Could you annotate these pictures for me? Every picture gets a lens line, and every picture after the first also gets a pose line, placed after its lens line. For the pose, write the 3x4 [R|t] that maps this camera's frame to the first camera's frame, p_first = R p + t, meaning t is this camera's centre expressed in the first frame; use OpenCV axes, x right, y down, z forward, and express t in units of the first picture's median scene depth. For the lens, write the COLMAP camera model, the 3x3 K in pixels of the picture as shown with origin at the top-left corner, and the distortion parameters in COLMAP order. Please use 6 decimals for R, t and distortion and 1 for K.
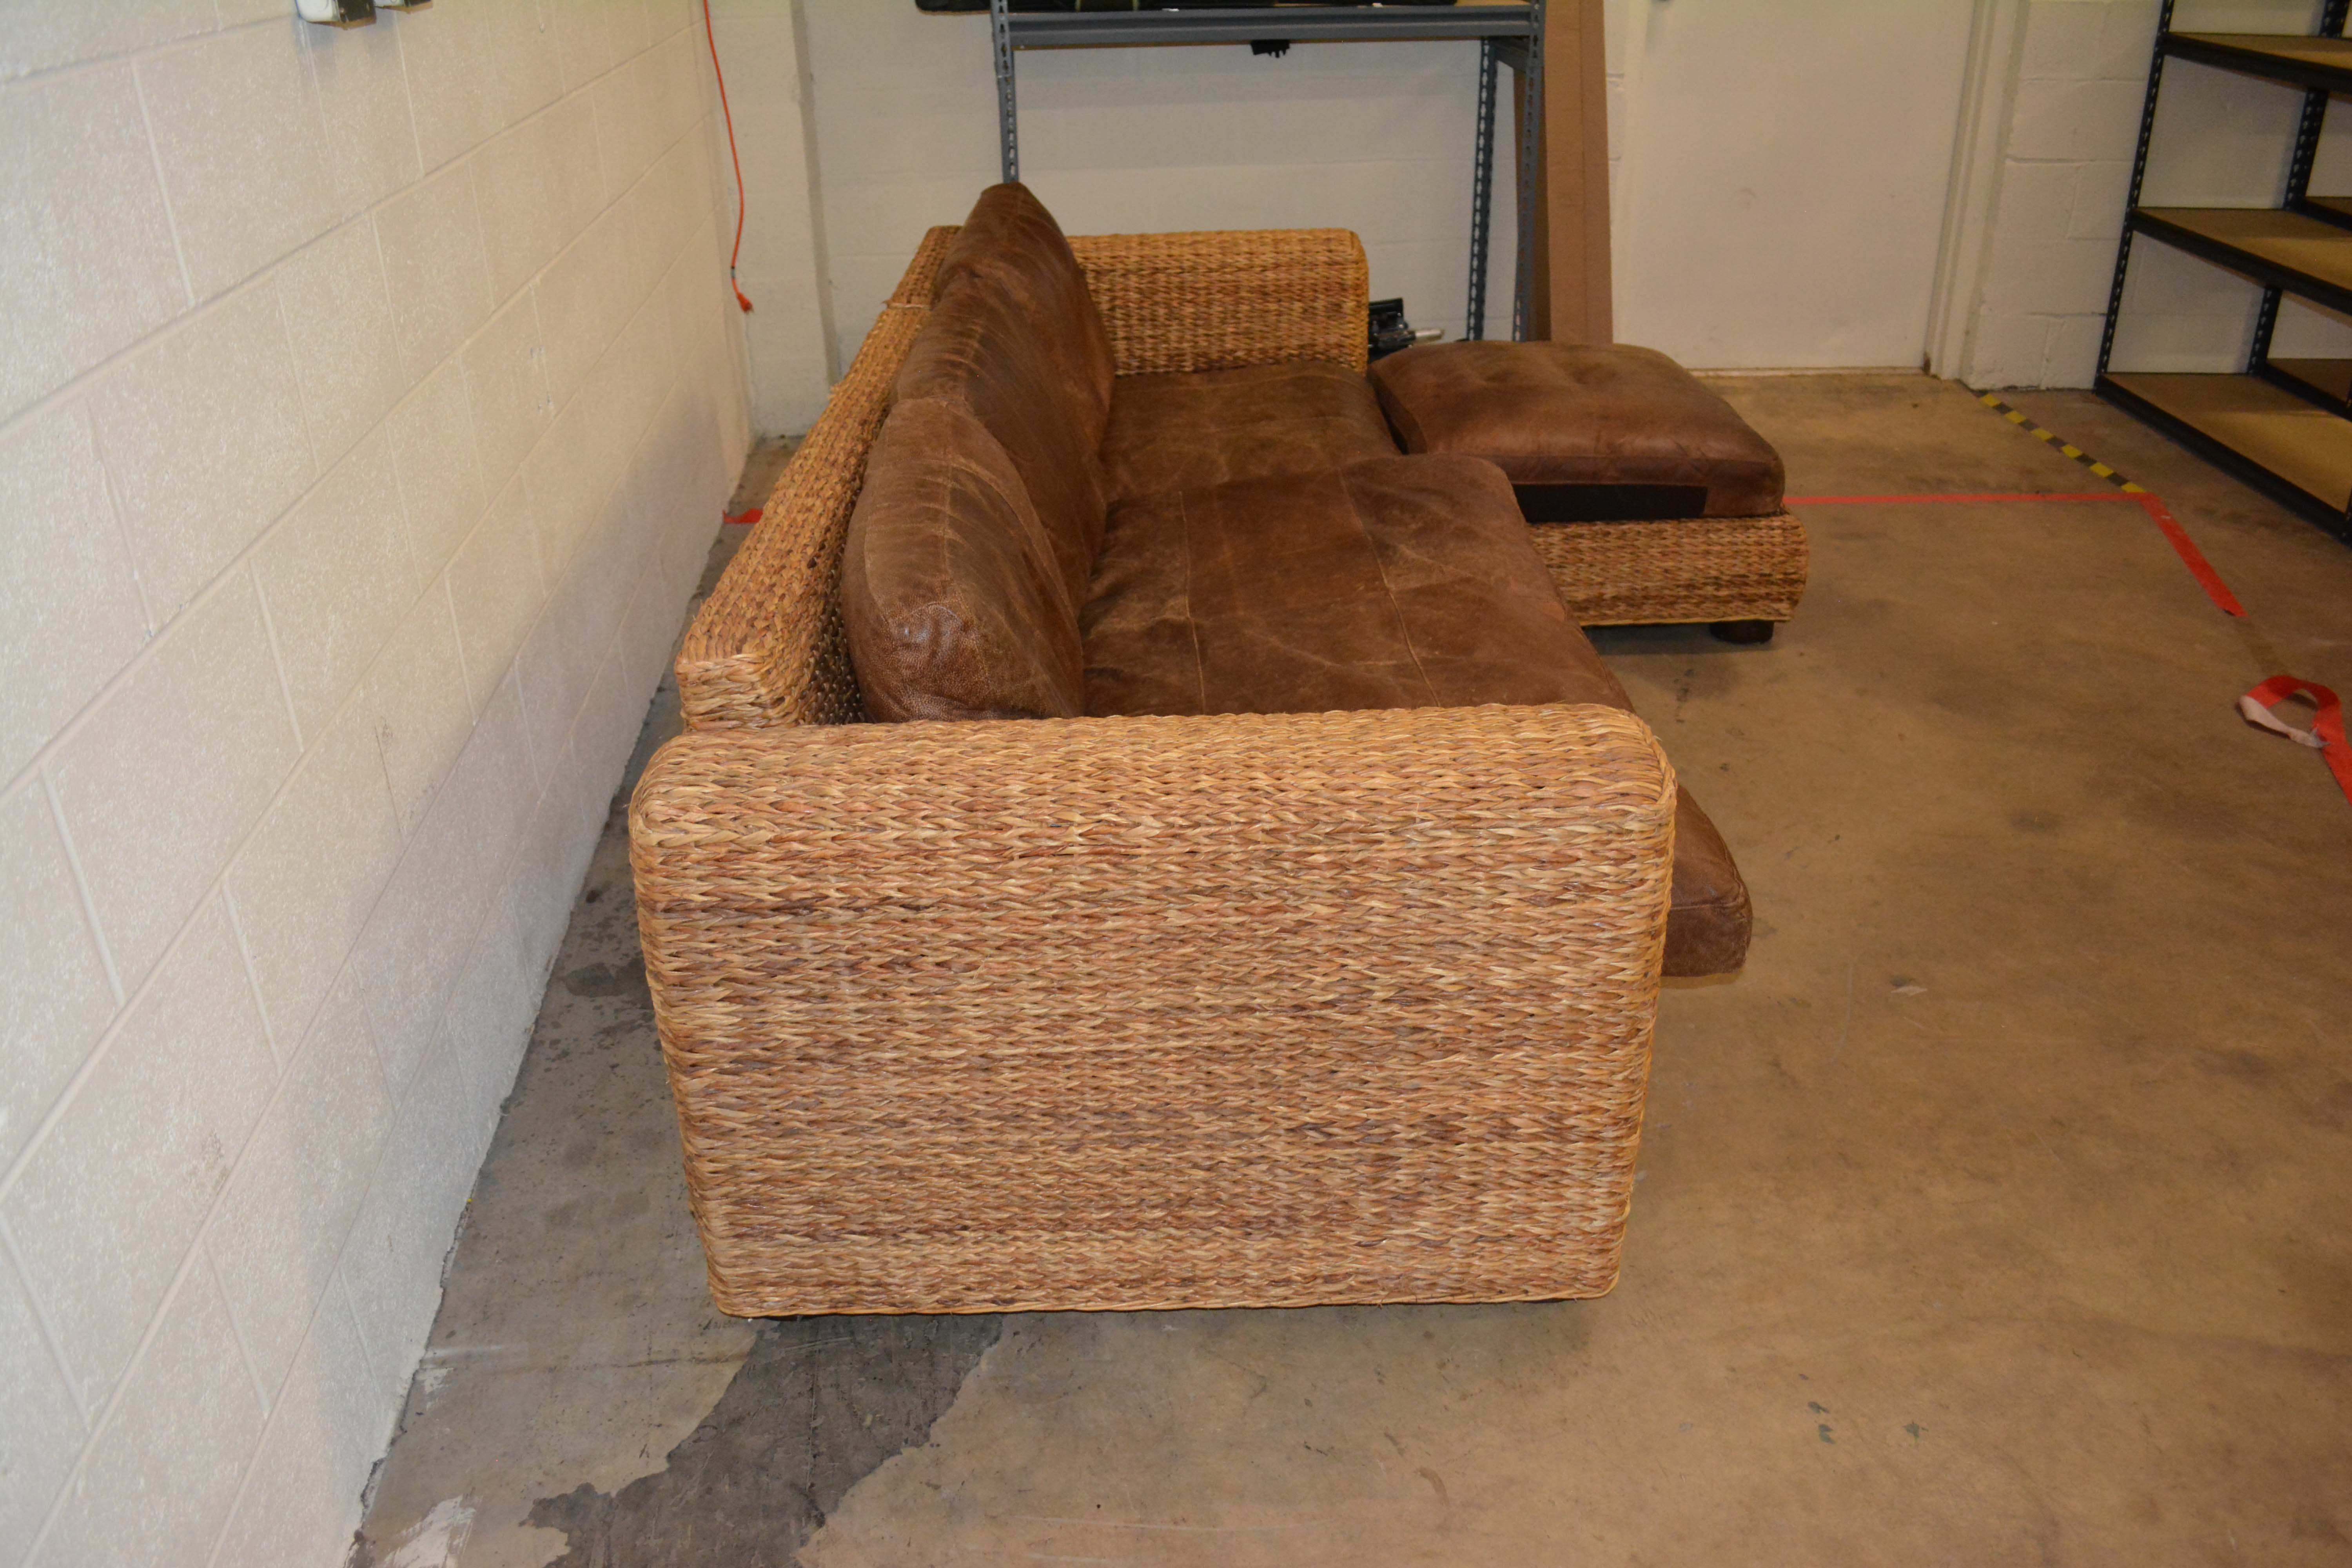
lens RADIAL K [[1858.5, 0, 1166.0], [0, 1858.5, 786.4], [0, 0, 1]] dist [-0.085609, 0.015733]
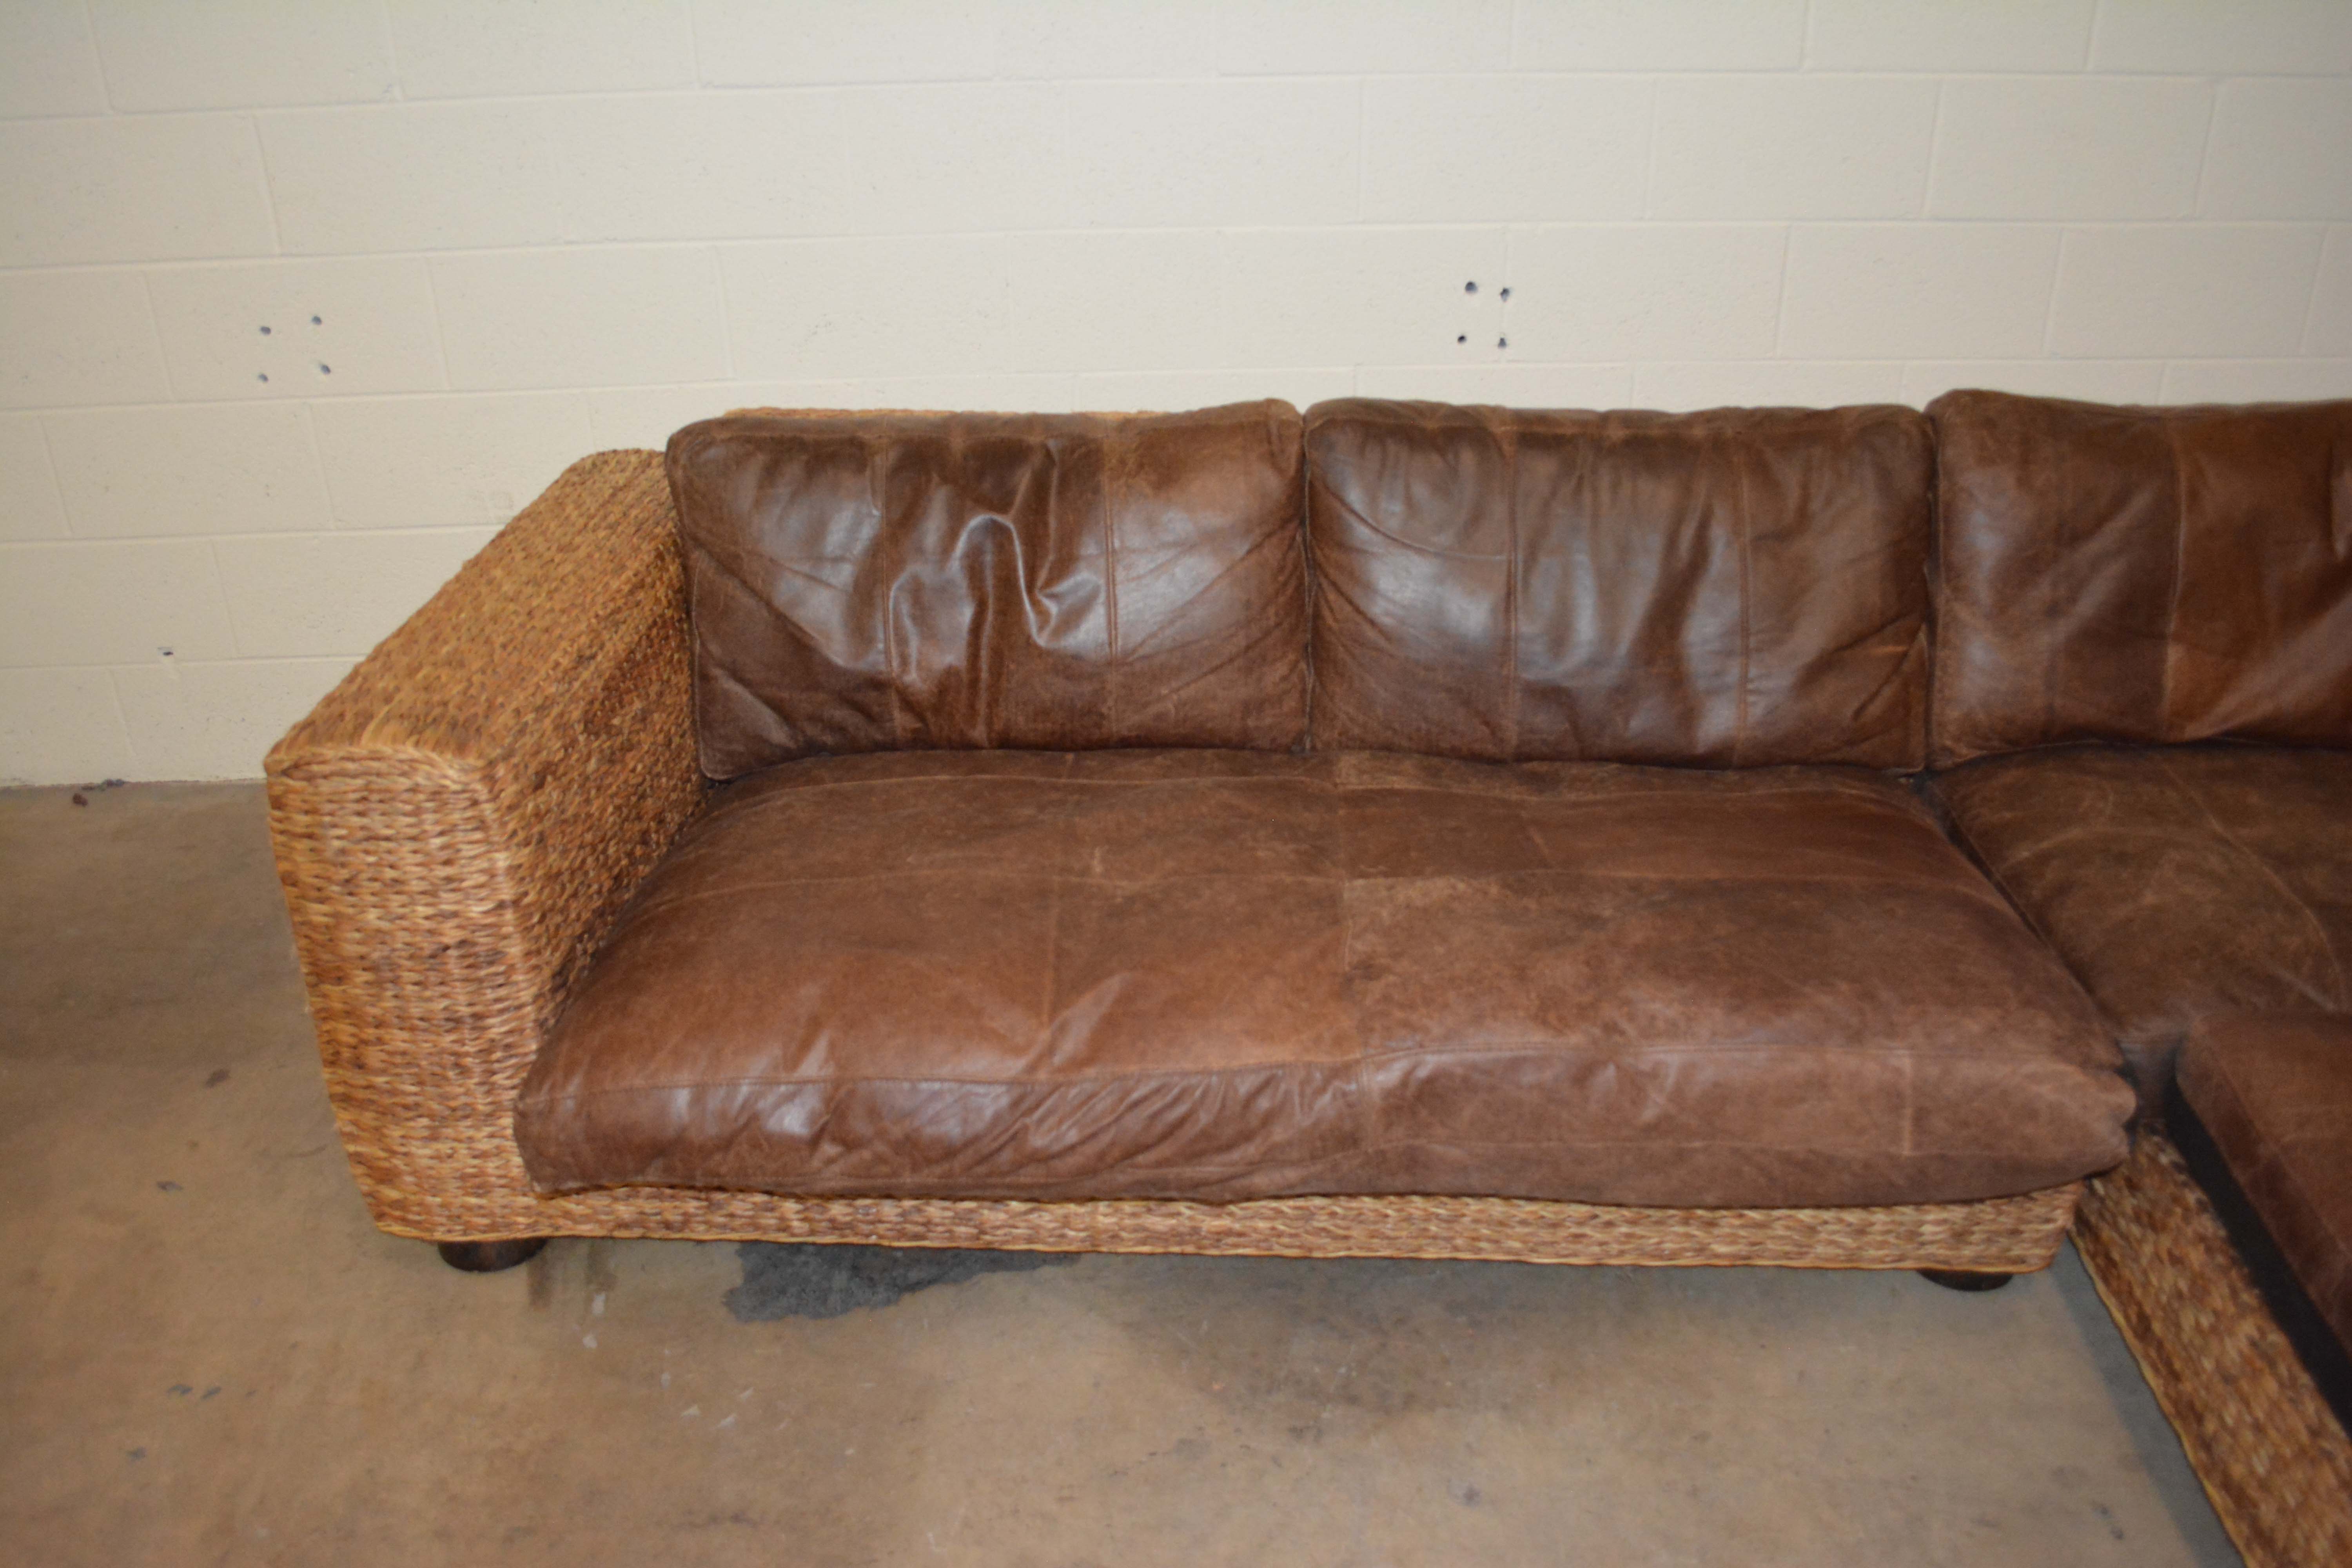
lens RADIAL K [[1945.8, 0, 1178.6], [0, 1945.8, 787.1], [0, 0, 1]] dist [-0.082127, 0.016112]
pose [[-0.056095, 0.468986, -0.881422, 0.675220], [-0.441470, 0.780173, 0.443210, -0.386322], [0.895521, 0.413983, 0.163279, 0.719190]]
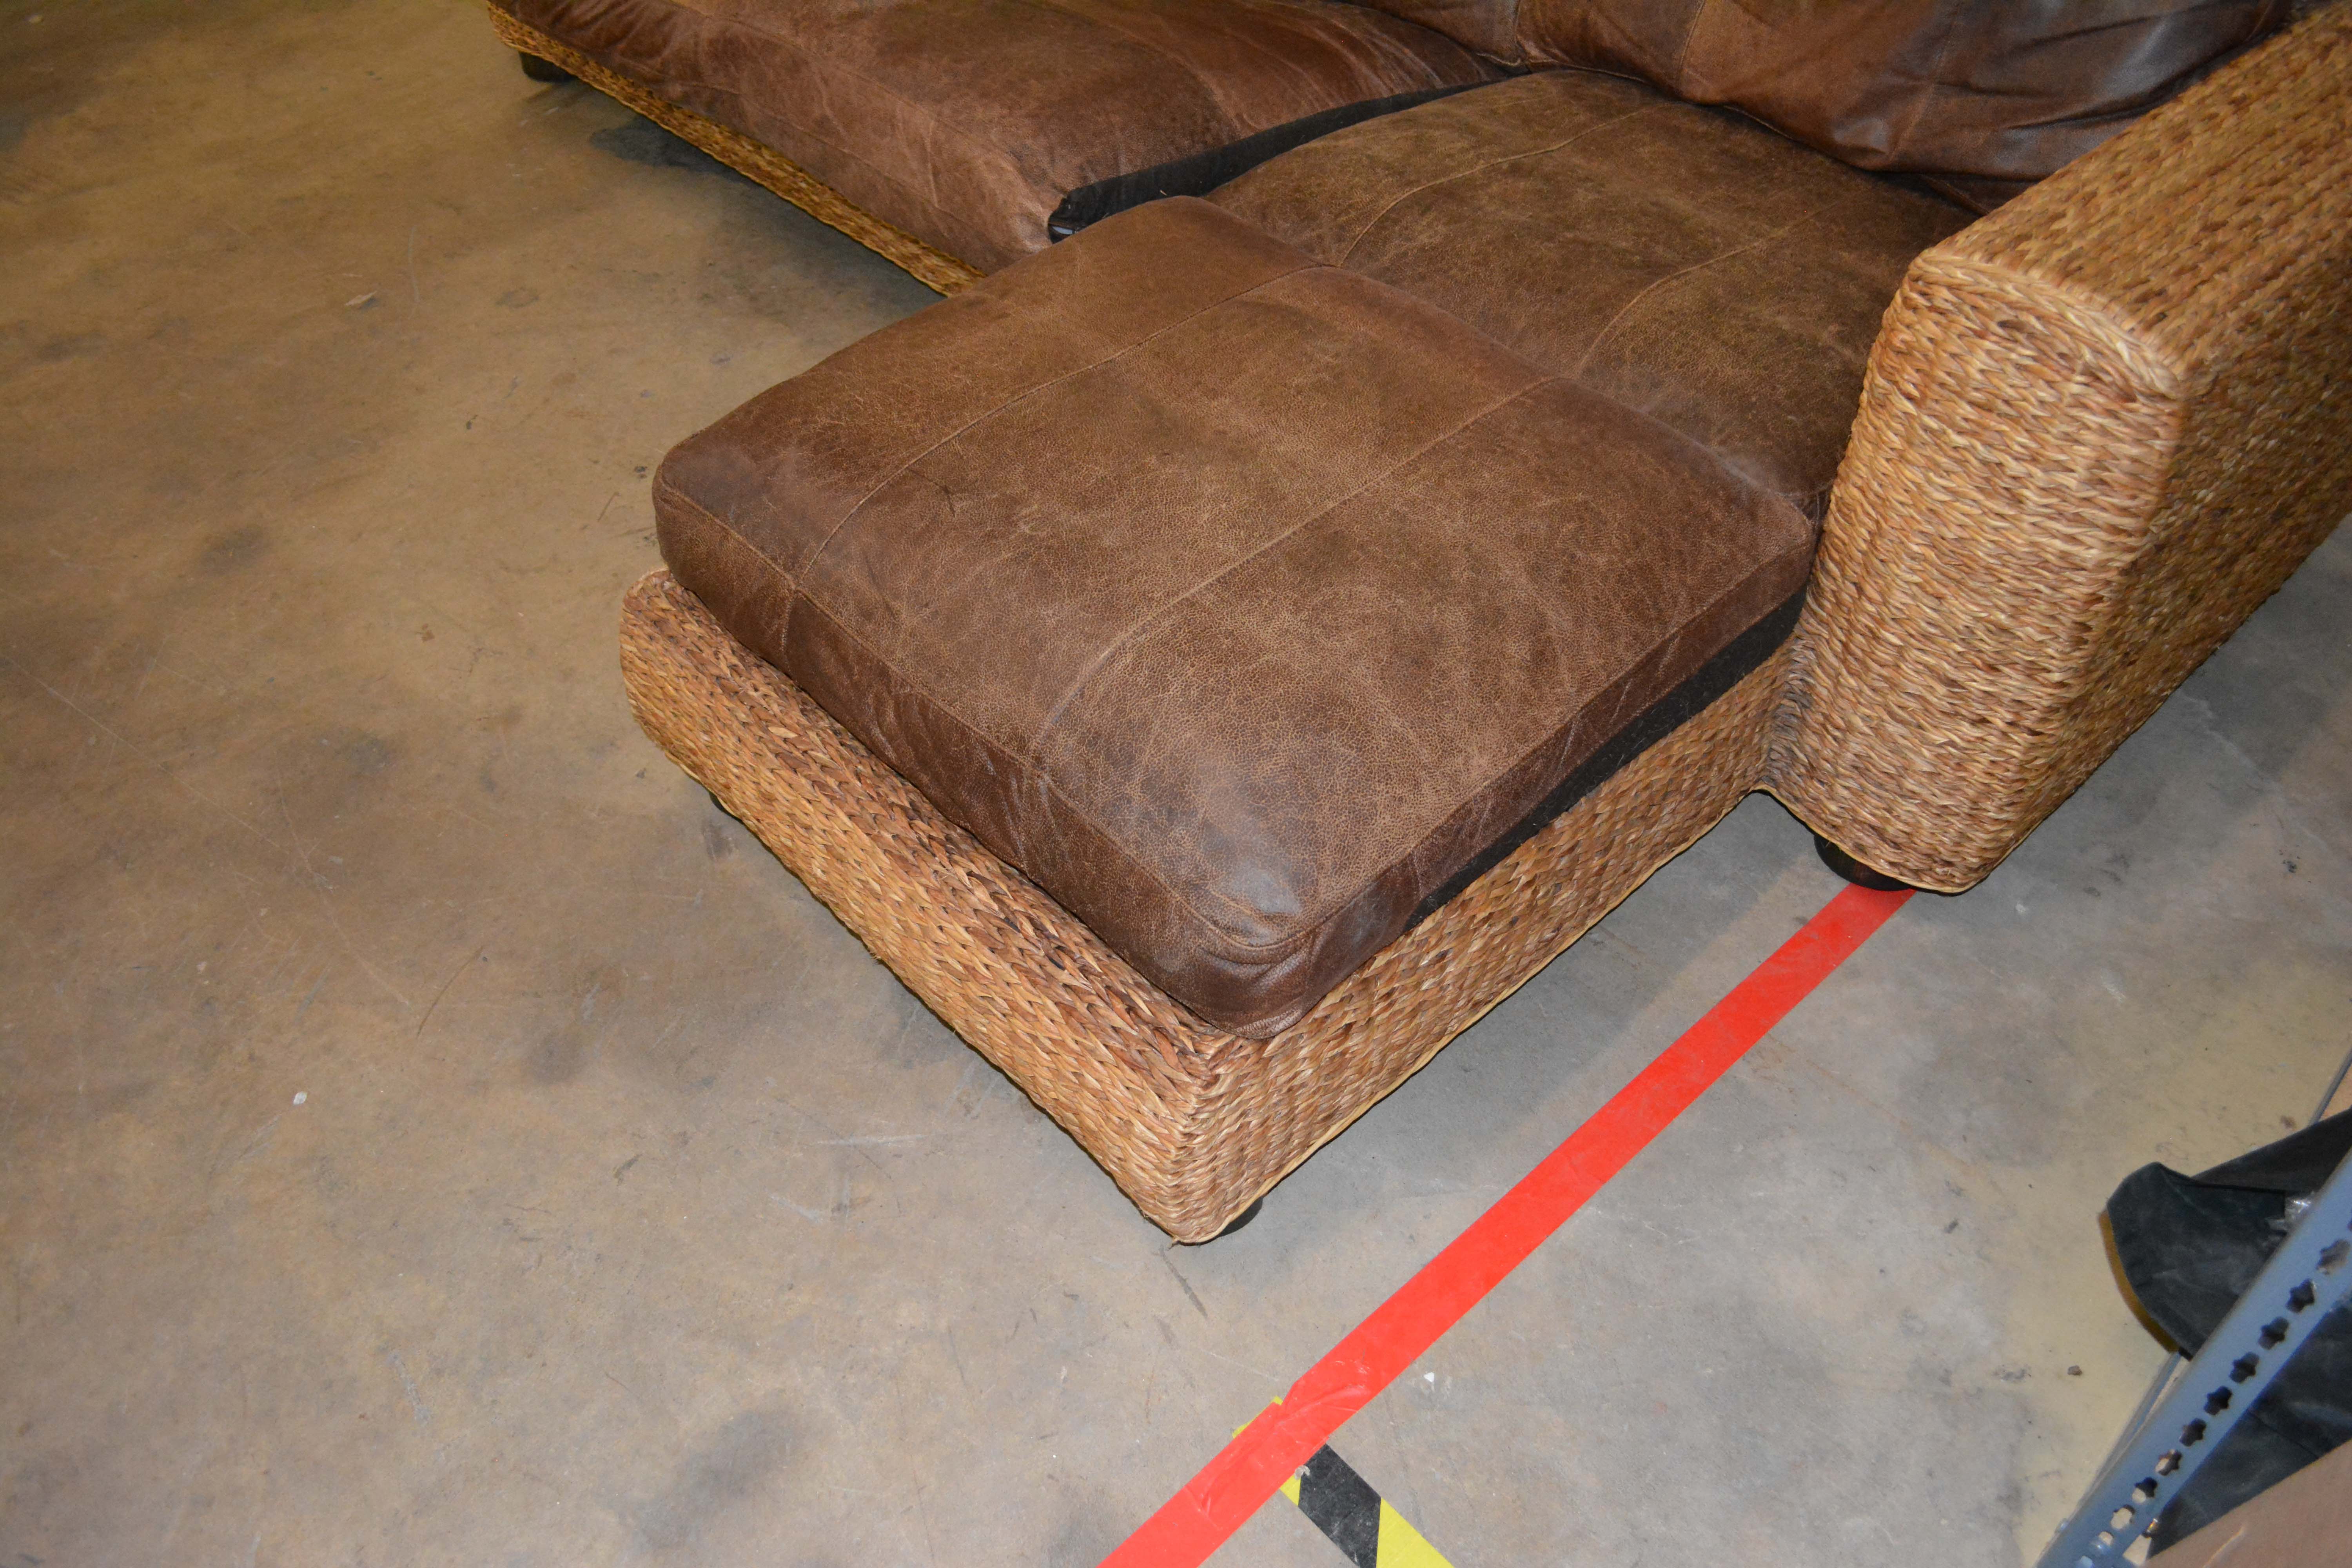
lens RADIAL K [[1858.5, 0, 1169.4], [0, 1858.5, 794.6], [0, 0, 1]] dist [-0.085609, 0.015733]
pose [[-0.743045, 0.487156, -0.458871, 0.569352], [-0.280085, 0.396360, 0.874329, -0.691989], [0.607813, 0.778189, -0.158068, 1.400360]]
